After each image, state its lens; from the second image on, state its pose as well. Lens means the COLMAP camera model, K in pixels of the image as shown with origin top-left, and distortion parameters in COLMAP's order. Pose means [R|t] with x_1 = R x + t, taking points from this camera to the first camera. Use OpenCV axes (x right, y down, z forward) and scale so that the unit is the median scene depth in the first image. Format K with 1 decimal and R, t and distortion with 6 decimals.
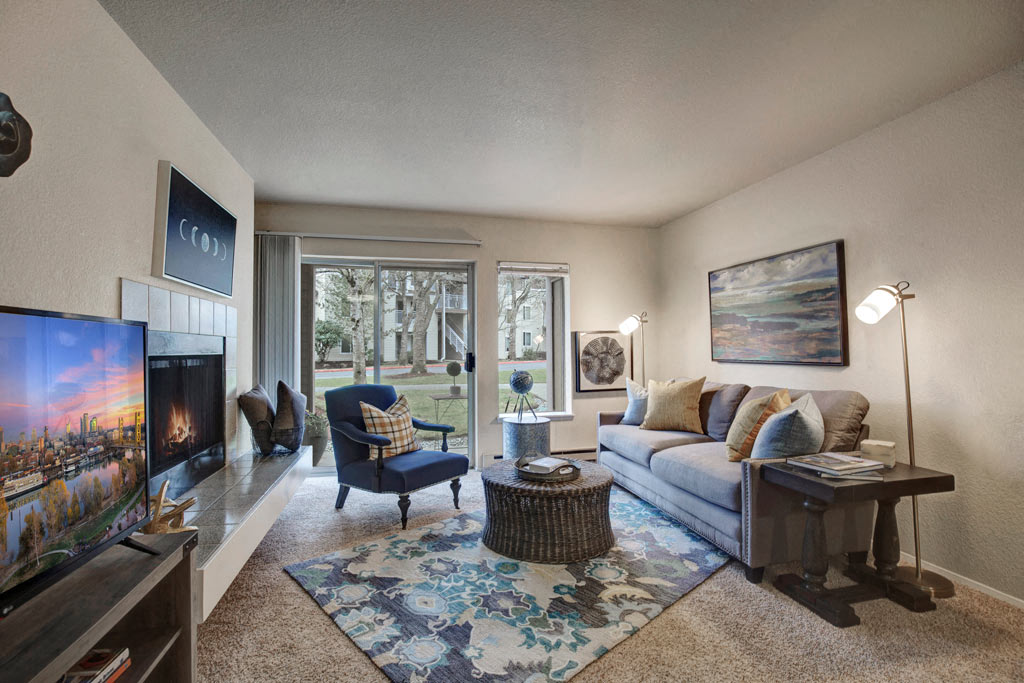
lens RADIAL K [[471.5, 0, 519.9], [0, 471.5, 341.8], [0, 0, 1]] dist [-0.018501, 0.000687]
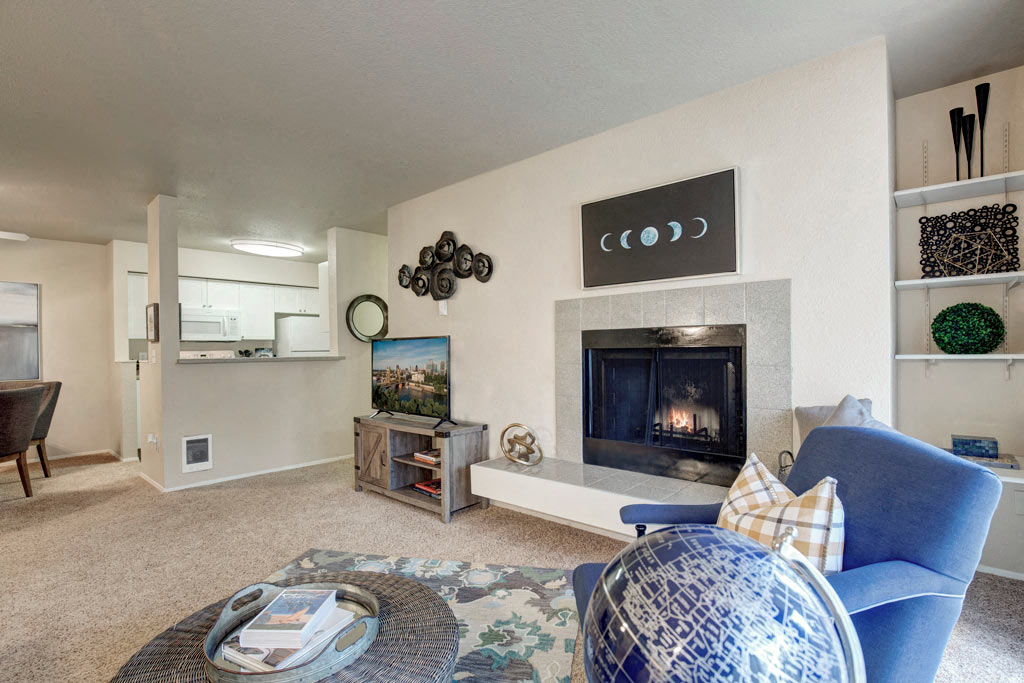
lens RADIAL K [[487.9, 0, 518.2], [0, 487.9, 362.1], [0, 0, 1]] dist [-0.013128, 0.000496]
pose [[-0.828344, 0.029601, -0.559437, 0.154982], [0.025369, 0.999561, 0.015326, 0.035097], [0.559644, -0.001497, -0.828731, 1.768923]]
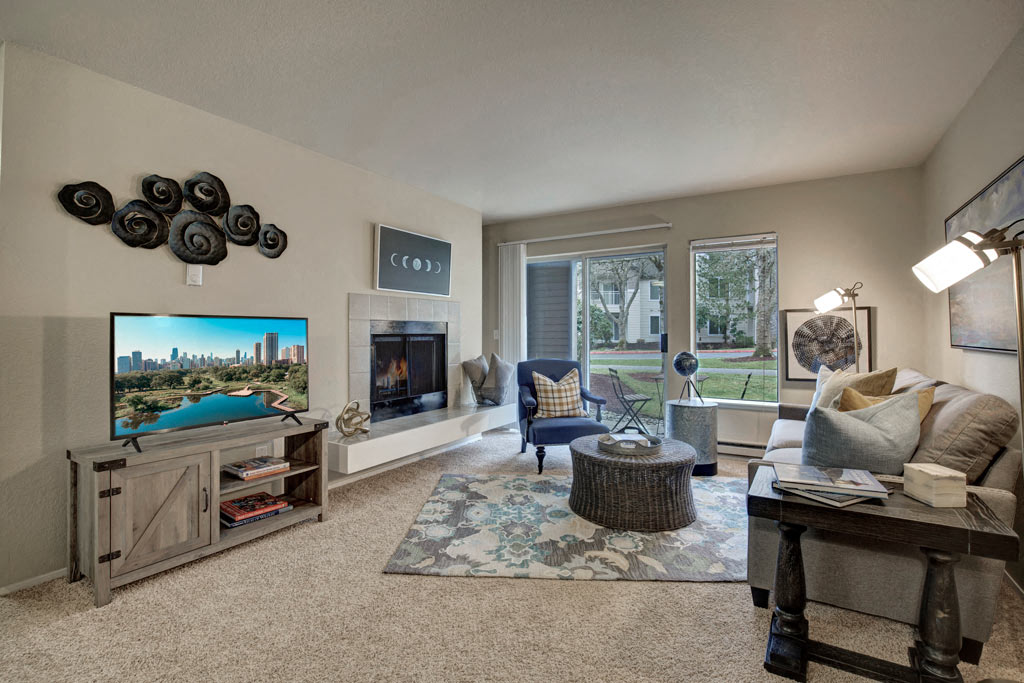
lens RADIAL K [[482.1, 0, 518.5], [0, 482.1, 330.1], [0, 0, 1]] dist [-0.001465, 0.000224]
pose [[0.701720, -0.000323, -0.712452, 0.789909], [0.010780, 0.999890, 0.010164, 0.001460], [0.712371, -0.014813, 0.701647, 0.080122]]
